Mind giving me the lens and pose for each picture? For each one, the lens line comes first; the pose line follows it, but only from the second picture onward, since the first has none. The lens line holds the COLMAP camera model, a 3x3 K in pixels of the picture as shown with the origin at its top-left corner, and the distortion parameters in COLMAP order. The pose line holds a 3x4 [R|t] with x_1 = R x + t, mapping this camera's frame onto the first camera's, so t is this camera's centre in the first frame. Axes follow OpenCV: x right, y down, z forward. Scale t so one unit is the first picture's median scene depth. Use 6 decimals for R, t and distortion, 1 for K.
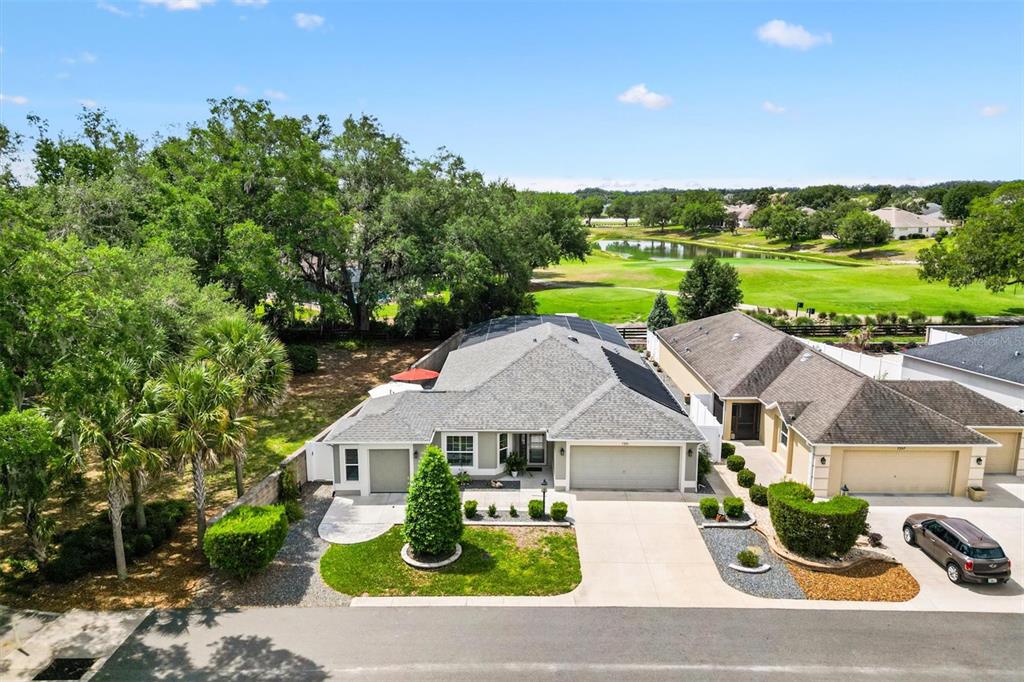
lens RADIAL K [[680.5, 0, 515.2], [0, 680.5, 340.1], [0, 0, 1]] dist [-0.005512, -0.000725]
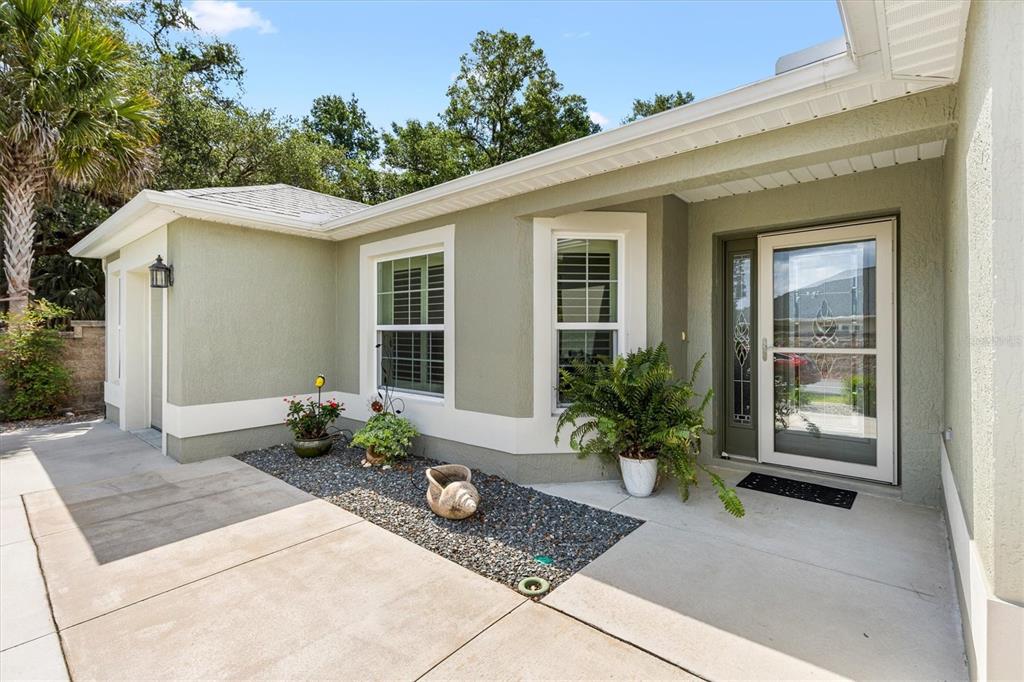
lens RADIAL K [[465.7, 0, 507.0], [0, 465.7, 335.1], [0, 0, 1]] dist [-0.003875, -0.000223]
pose [[0.761371, 0.006858, -0.648281, 0.053340], [-0.125053, 0.982719, -0.136473, 0.193562], [0.636142, 0.184976, 0.749071, 0.943880]]
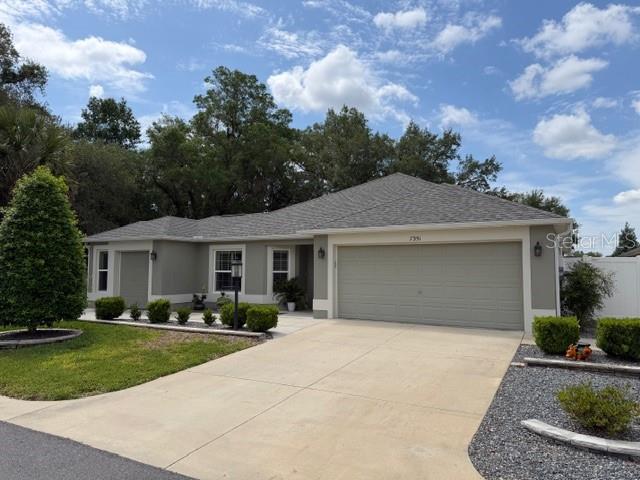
lens RADIAL K [[445.6, 0, 321.3], [0, 445.6, 238.5], [0, 0, 1]] dist [0.019274, -0.004223]
pose [[0.886986, -0.026714, -0.461023, 0.267548], [-0.095582, 0.966087, -0.239874, 0.252417], [0.451796, 0.256830, 0.854352, 0.624833]]
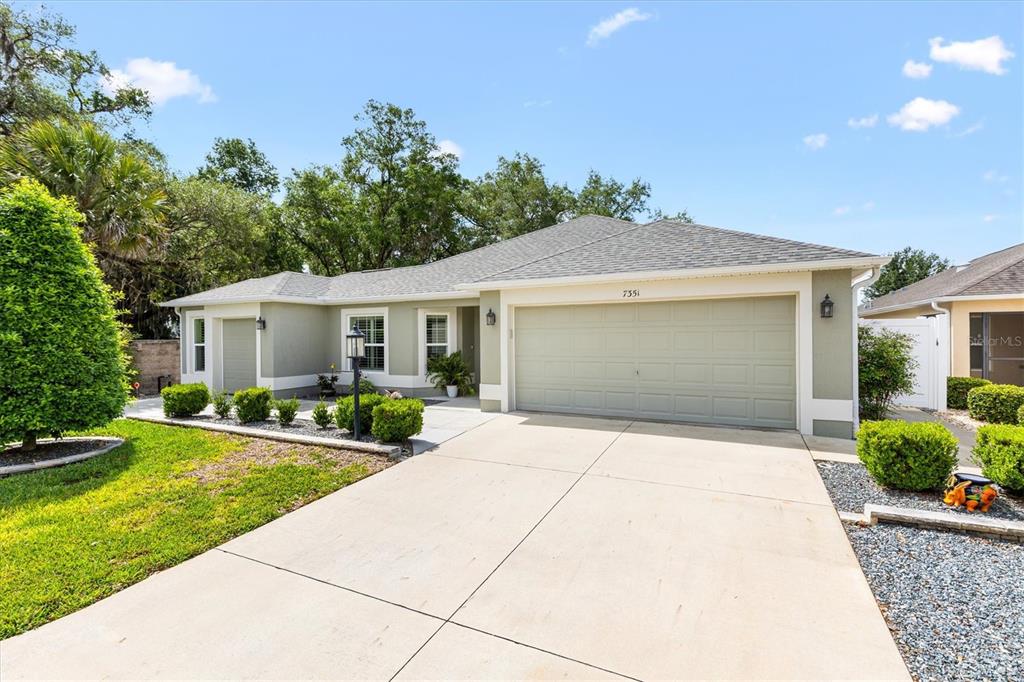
lens RADIAL K [[465.7, 0, 512.8], [0, 465.7, 337.2], [0, 0, 1]] dist [-0.003875, -0.000223]
pose [[0.903313, -0.005283, -0.428949, 0.214566], [-0.077353, 0.981528, -0.174985, 0.228565], [0.421950, 0.191246, 0.886218, 0.730586]]
